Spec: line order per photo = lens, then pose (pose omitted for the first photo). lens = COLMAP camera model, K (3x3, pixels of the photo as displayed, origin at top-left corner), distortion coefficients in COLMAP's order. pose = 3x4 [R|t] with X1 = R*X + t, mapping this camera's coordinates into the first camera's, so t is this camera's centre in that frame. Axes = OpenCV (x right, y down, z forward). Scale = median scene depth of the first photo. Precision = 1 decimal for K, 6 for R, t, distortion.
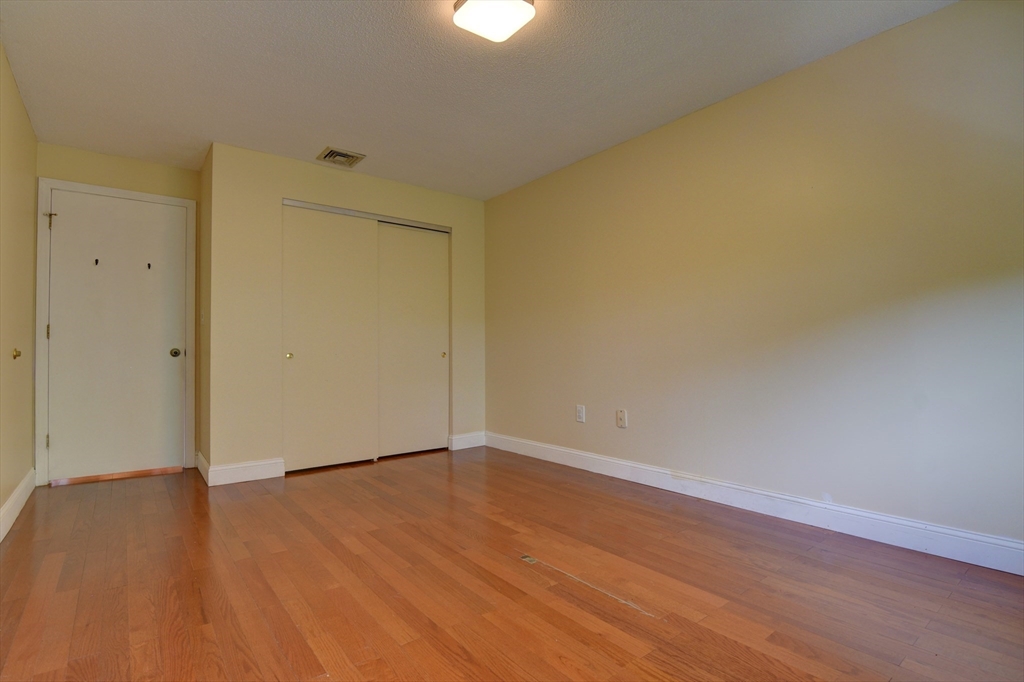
lens RADIAL K [[500.2, 0, 511.3], [0, 500.2, 342.1], [0, 0, 1]] dist [-0.005728, -0.010430]
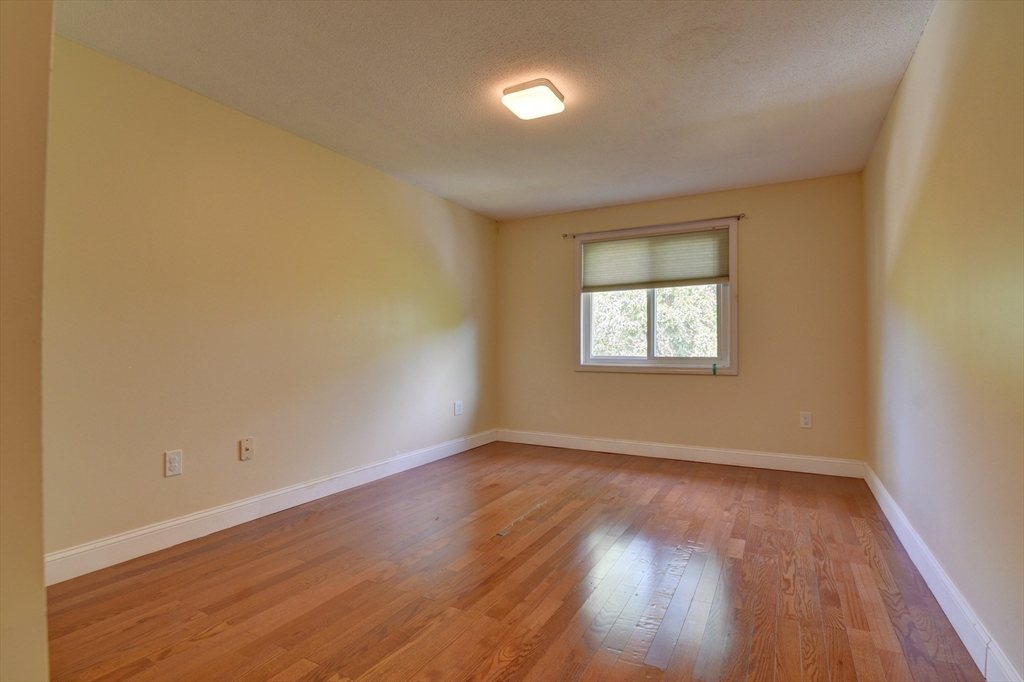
lens RADIAL K [[500.2, 0, 511.3], [0, 500.2, 342.1], [0, 0, 1]] dist [-0.005728, -0.010430]
pose [[-0.395863, 0.017751, 0.918138, -0.797502], [-0.012620, 0.999614, -0.024768, -0.007257], [-0.918223, -0.021392, -0.395486, 1.051741]]
